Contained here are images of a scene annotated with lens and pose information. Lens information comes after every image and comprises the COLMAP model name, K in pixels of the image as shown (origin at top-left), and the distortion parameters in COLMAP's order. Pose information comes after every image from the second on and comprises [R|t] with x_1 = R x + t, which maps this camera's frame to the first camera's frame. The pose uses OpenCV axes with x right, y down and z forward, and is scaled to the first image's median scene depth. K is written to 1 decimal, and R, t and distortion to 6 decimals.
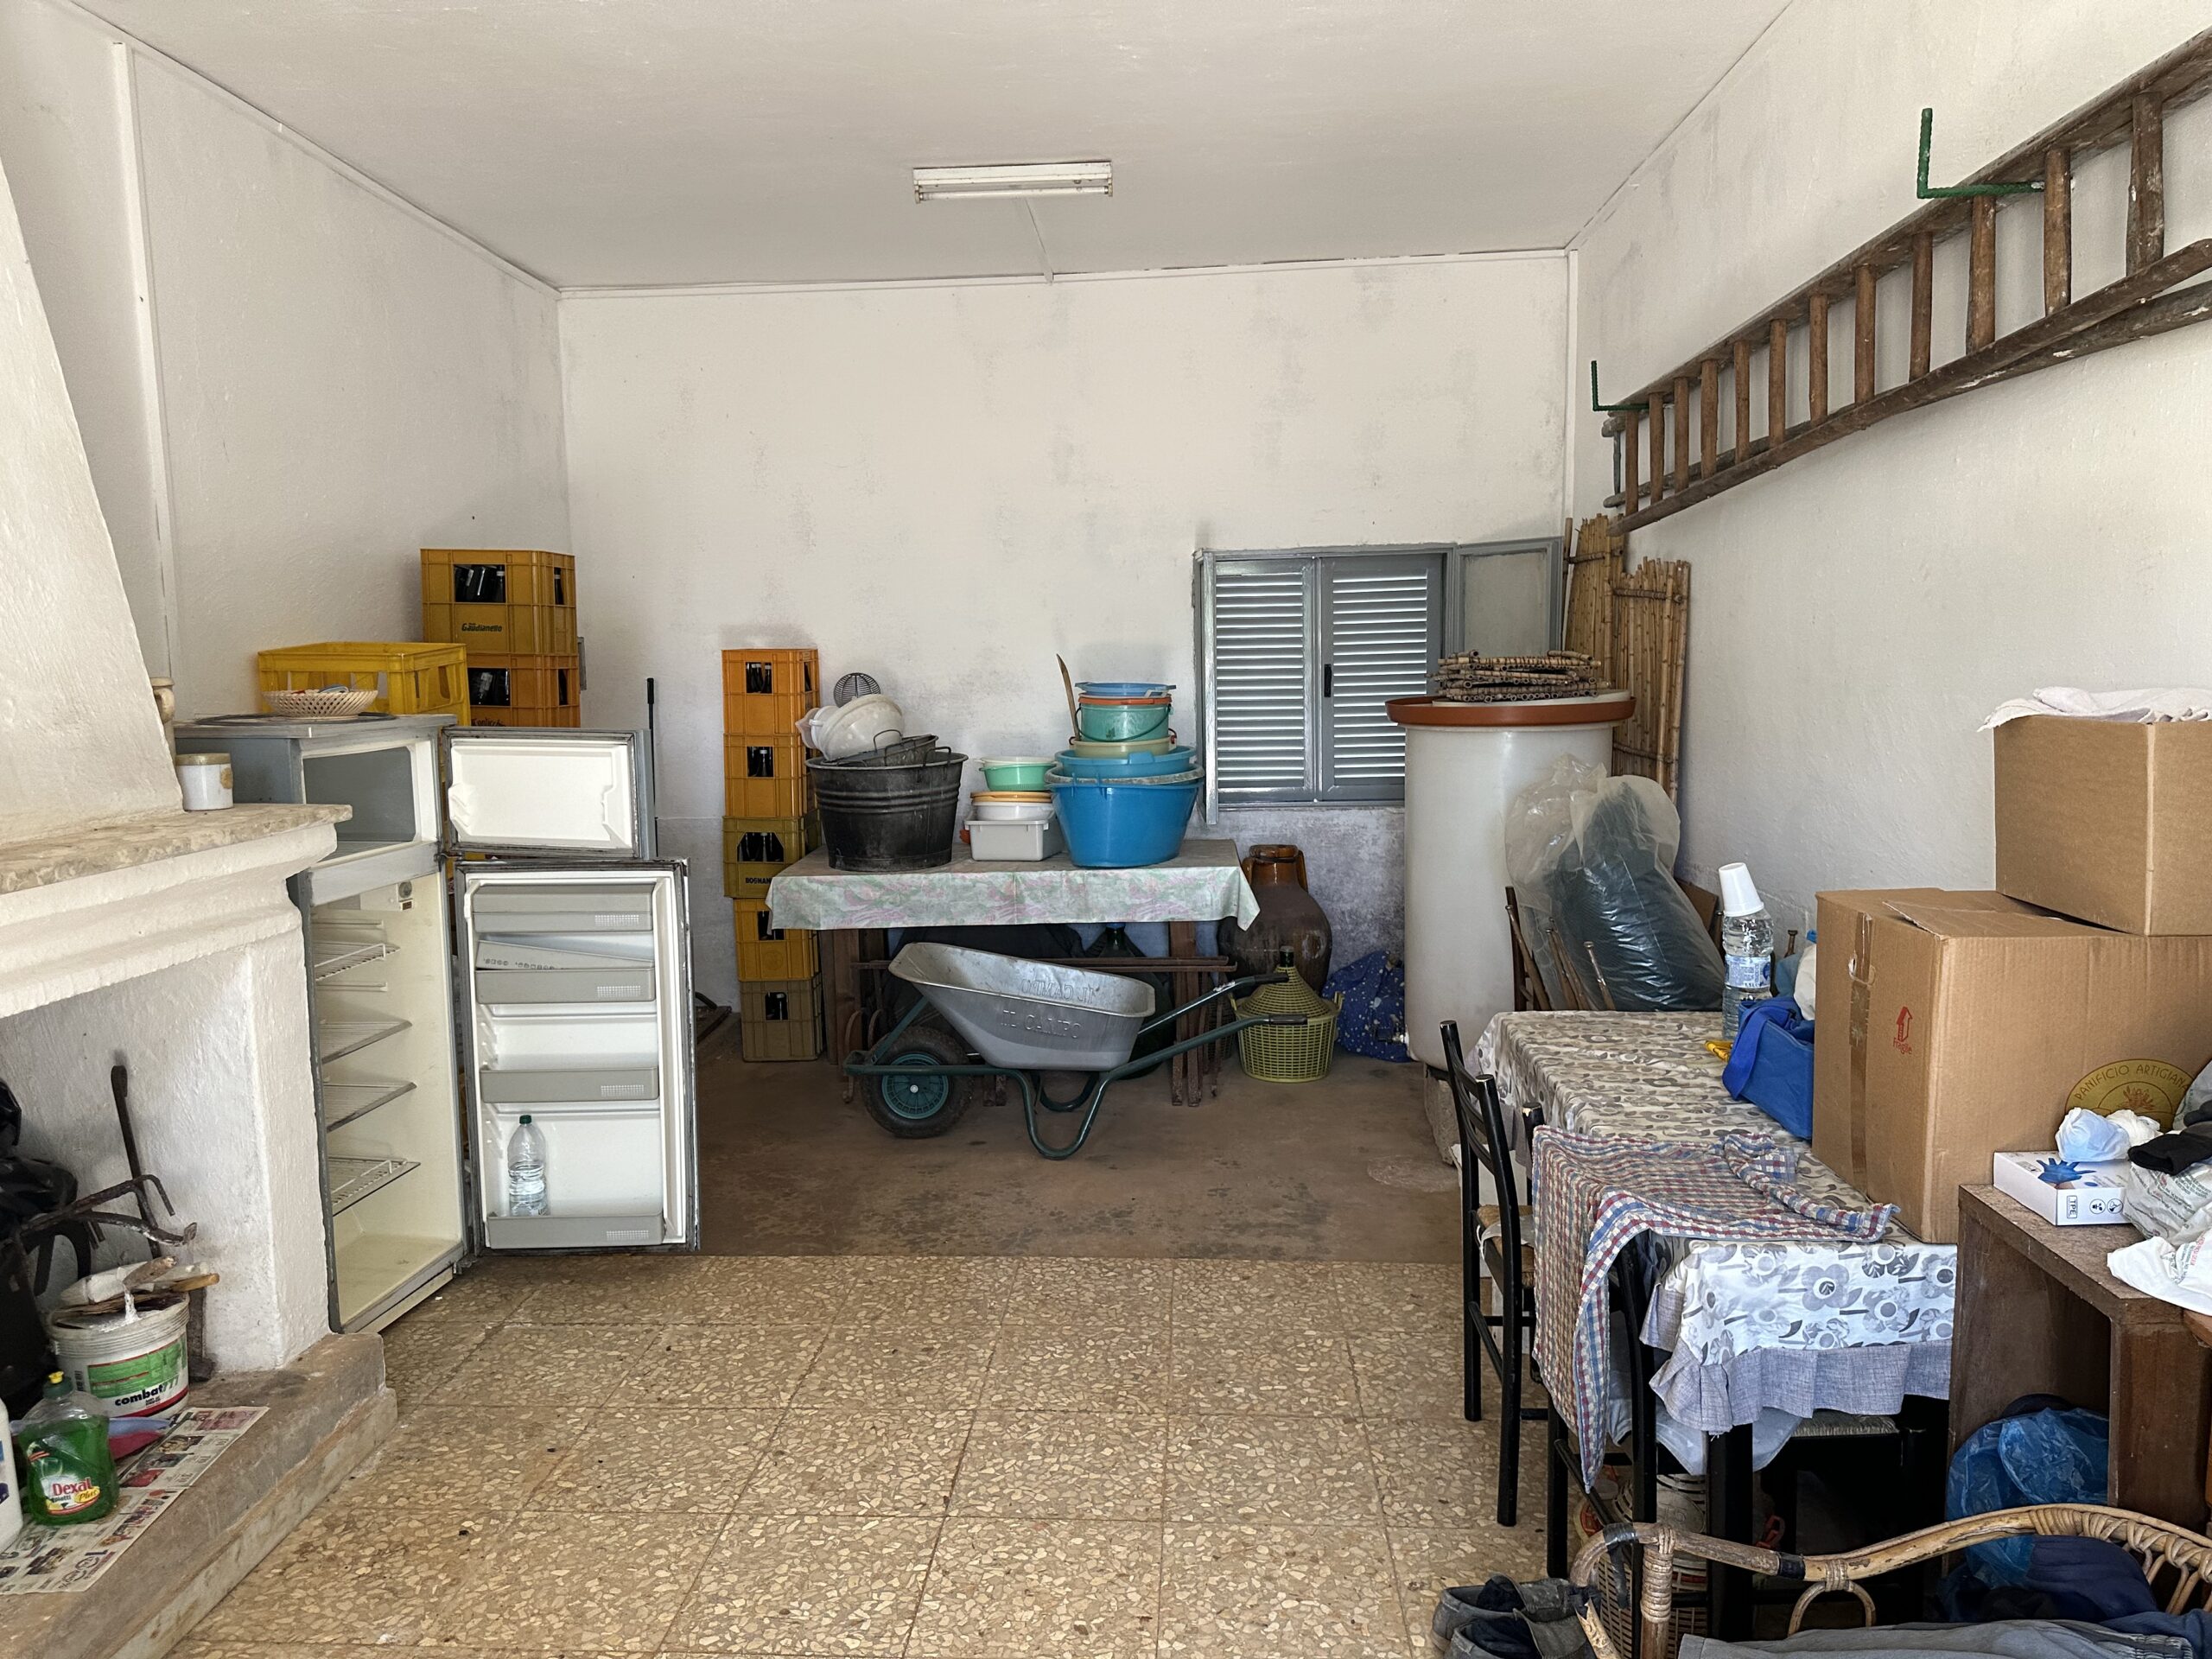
lens RADIAL K [[1556.4, 0, 1102.6], [0, 1556.4, 822.2], [0, 0, 1]] dist [0.055725, -0.070604]
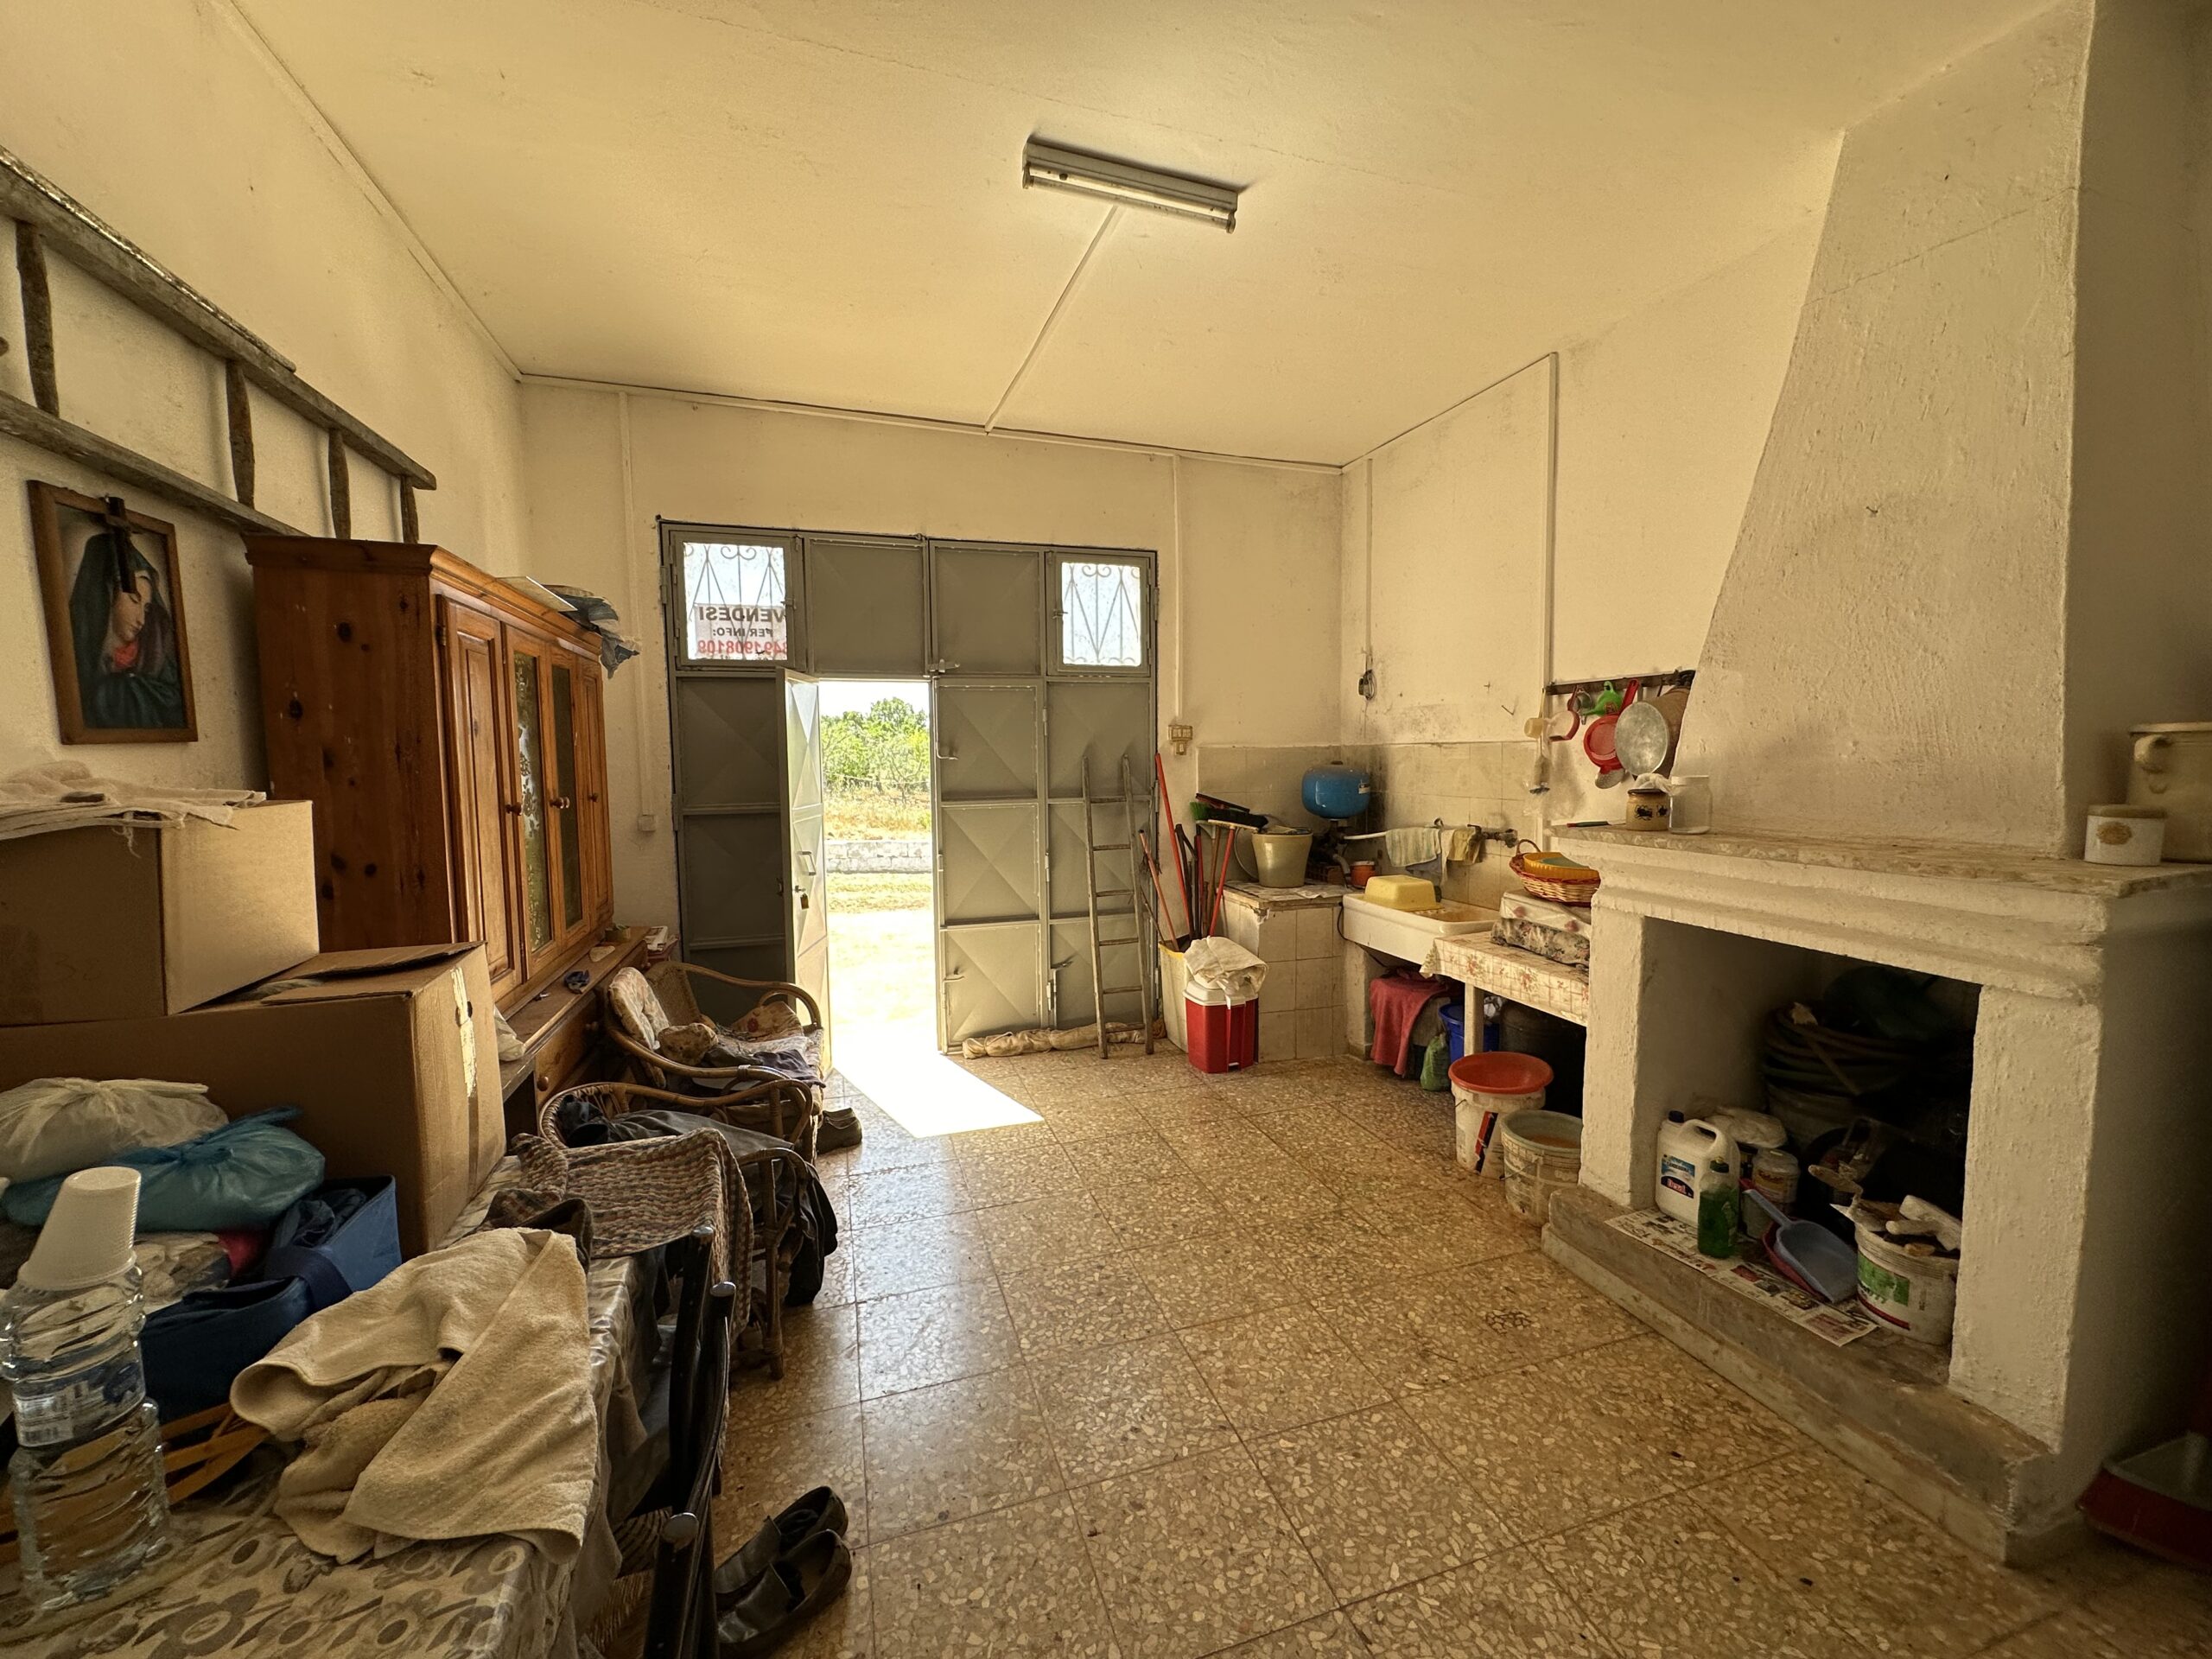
lens RADIAL K [[880.3, 0, 1108.9], [0, 880.3, 828.4], [0, 0, 1]] dist [-0.002849, 0.000971]
pose [[-0.930026, 0.063397, -0.361983, 0.124401], [-0.010700, 0.979918, 0.199113, -0.085444], [0.367337, 0.189054, -0.910671, 0.836831]]
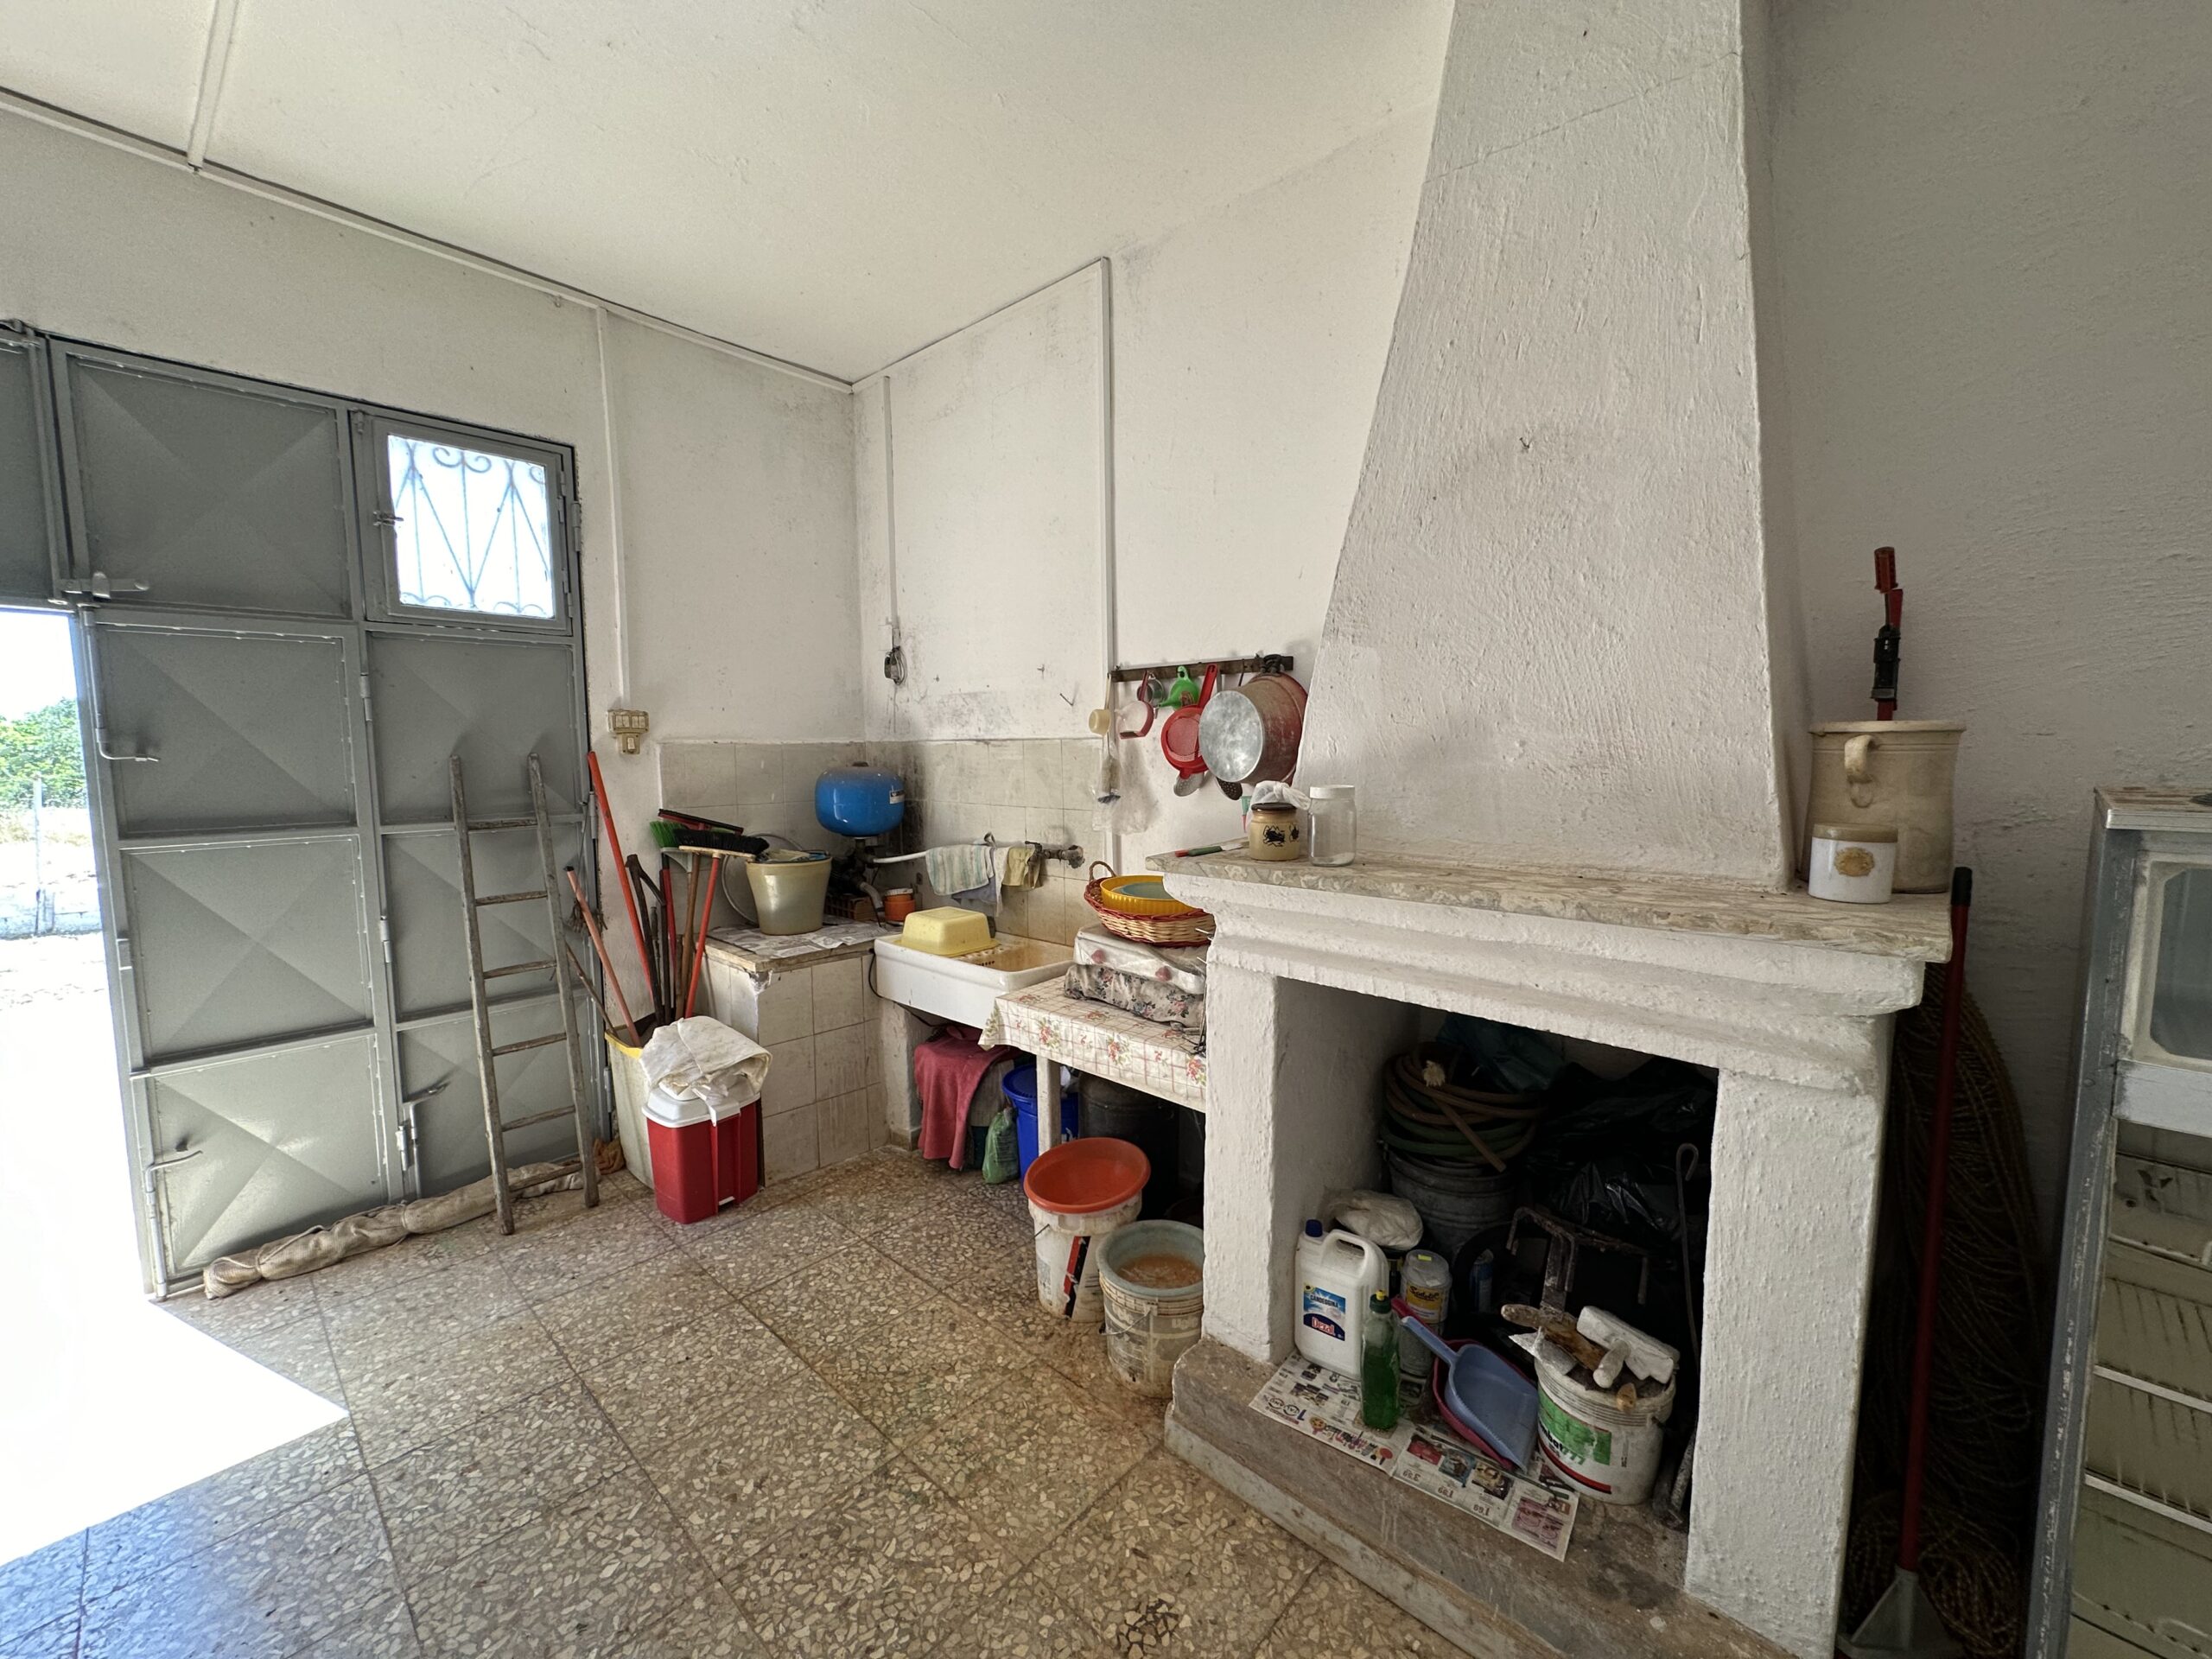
lens RADIAL K [[880.3, 0, 1105.7], [0, 880.3, 828.6], [0, 0, 1]] dist [-0.002849, 0.000971]
pose [[-0.630269, 0.097700, -0.770205, -0.021485], [-0.069615, 0.980943, 0.181399, -0.061353], [0.773250, 0.167947, -0.611456, 0.652038]]
